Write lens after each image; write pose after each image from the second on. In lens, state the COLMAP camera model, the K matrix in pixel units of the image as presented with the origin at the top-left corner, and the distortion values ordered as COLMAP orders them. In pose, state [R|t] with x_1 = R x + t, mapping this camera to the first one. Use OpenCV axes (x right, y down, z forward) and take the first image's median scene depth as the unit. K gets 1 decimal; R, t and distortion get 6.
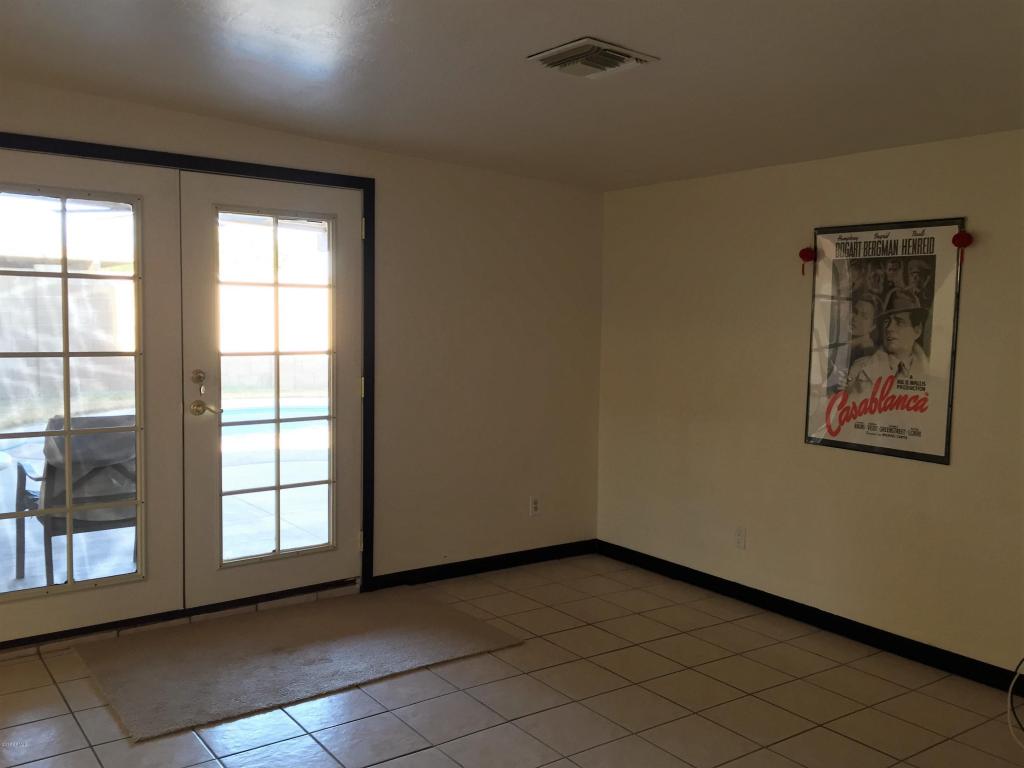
lens RADIAL K [[880.0, 0, 509.6], [0, 880.0, 385.2], [0, 0, 1]] dist [0.076369, -0.099124]
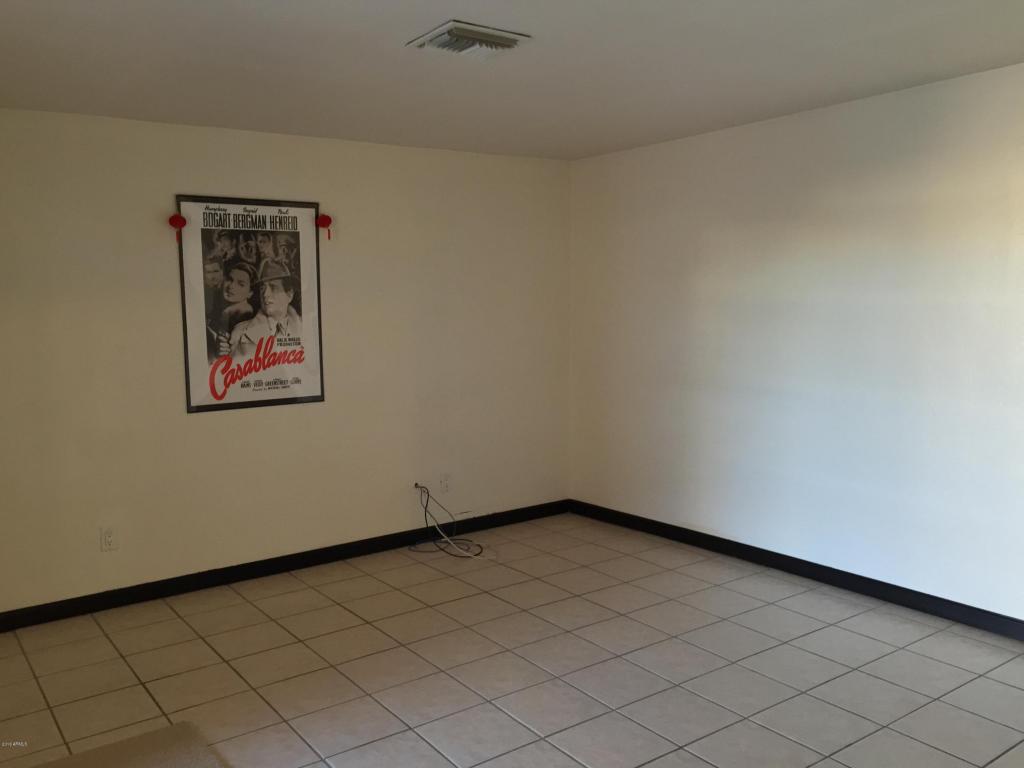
lens RADIAL K [[880.0, 0, 509.6], [0, 880.0, 385.2], [0, 0, 1]] dist [0.076369, -0.099124]
pose [[0.008331, -0.136579, 0.990594, -0.700454], [0.088814, 0.986815, 0.135311, -0.074308], [-0.996013, 0.086851, 0.020351, 0.677724]]
